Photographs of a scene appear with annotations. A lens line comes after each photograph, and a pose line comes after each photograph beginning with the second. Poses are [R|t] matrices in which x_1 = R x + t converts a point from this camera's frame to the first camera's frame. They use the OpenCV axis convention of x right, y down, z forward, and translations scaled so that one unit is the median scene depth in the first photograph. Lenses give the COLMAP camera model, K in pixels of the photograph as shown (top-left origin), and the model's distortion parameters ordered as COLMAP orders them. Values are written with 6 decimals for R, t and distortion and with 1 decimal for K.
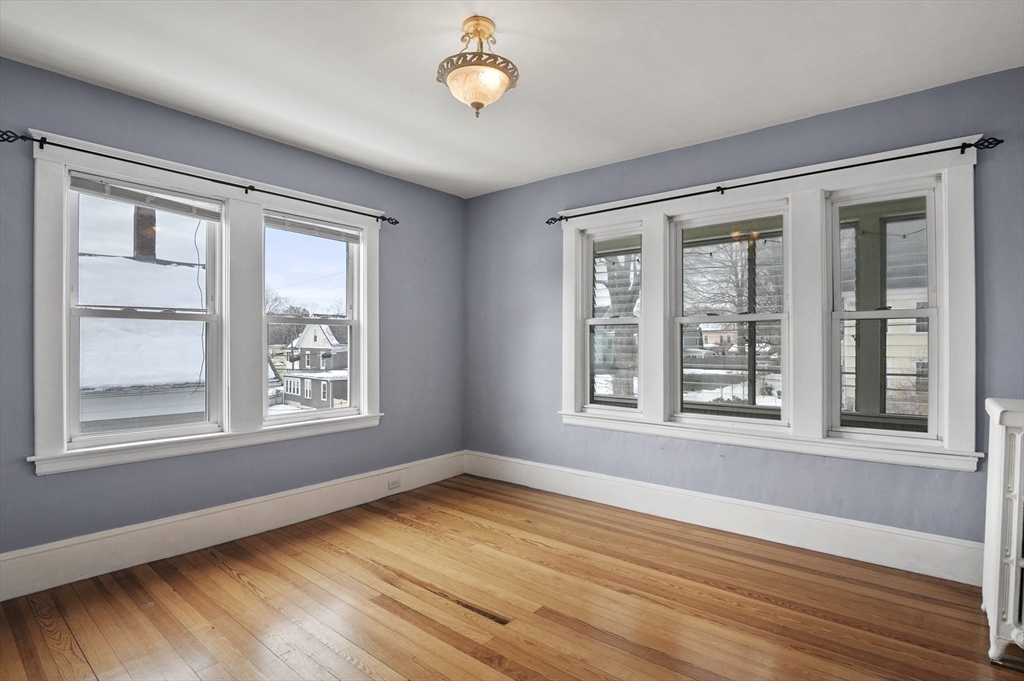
lens RADIAL K [[515.2, 0, 511.8], [0, 515.2, 345.8], [0, 0, 1]] dist [-0.027994, -0.000146]
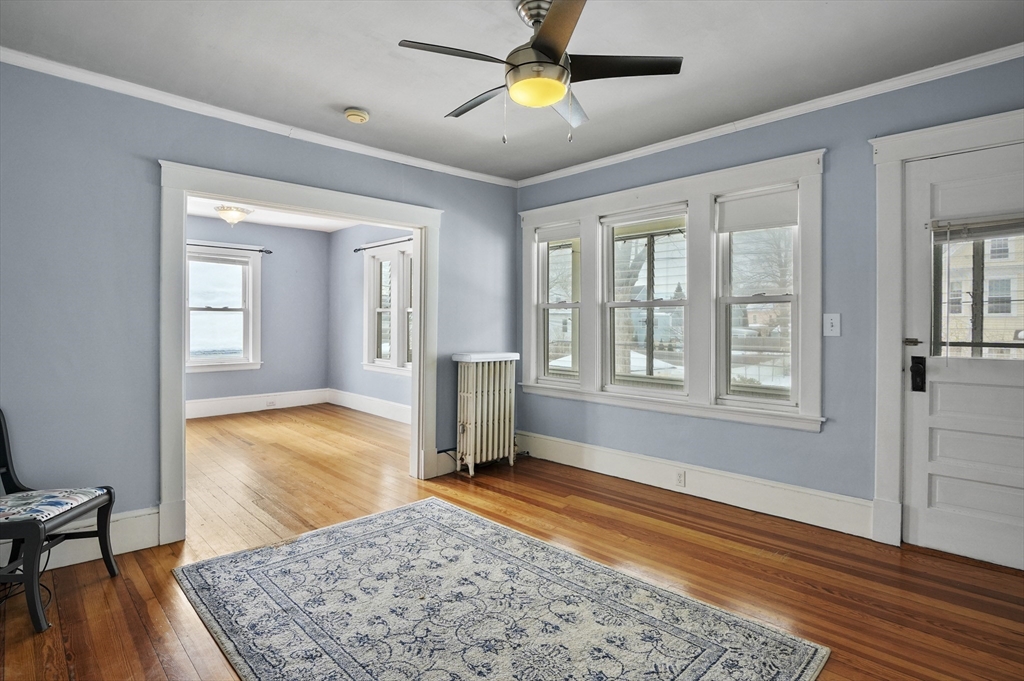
lens RADIAL K [[514.8, 0, 509.7], [0, 514.8, 324.2], [0, 0, 1]] dist [-0.017872, 0.000251]
pose [[0.994064, 0.007249, -0.108558, 0.887936], [-0.007355, 0.999973, -0.000574, -0.002612], [0.108551, 0.001370, 0.994090, -0.737311]]
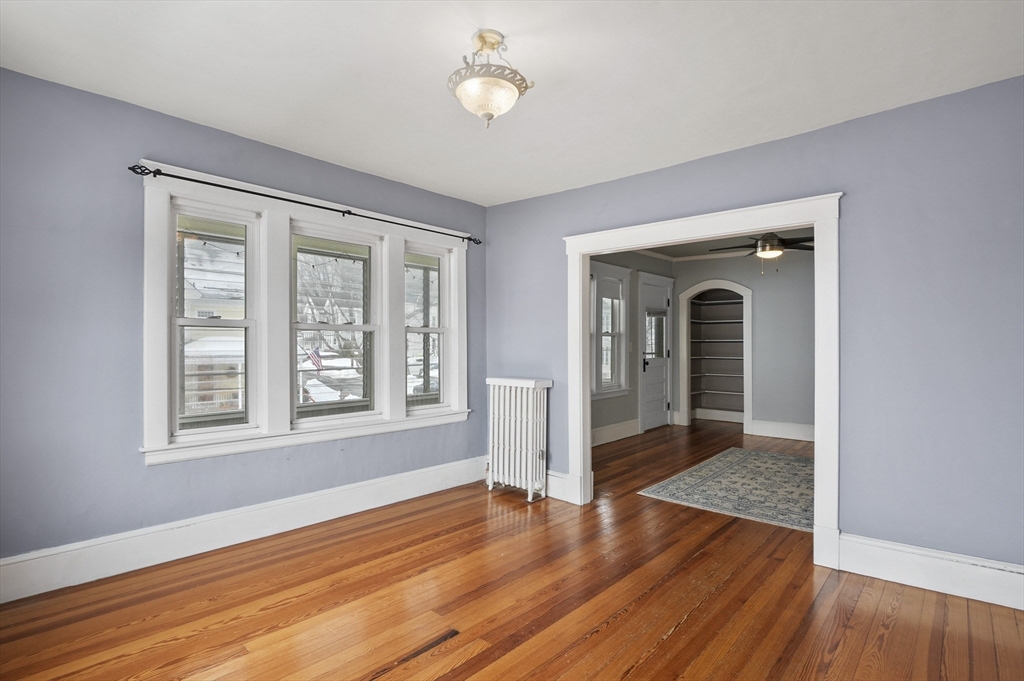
lens RADIAL K [[507.7, 0, 513.6], [0, 507.7, 343.5], [0, 0, 1]] dist [-0.023693, -0.000231]
pose [[0.043814, 0.007804, 0.999009, -0.647960], [0.005320, 0.999953, -0.008045, -0.005760], [-0.999026, 0.005667, 0.043771, 0.551998]]
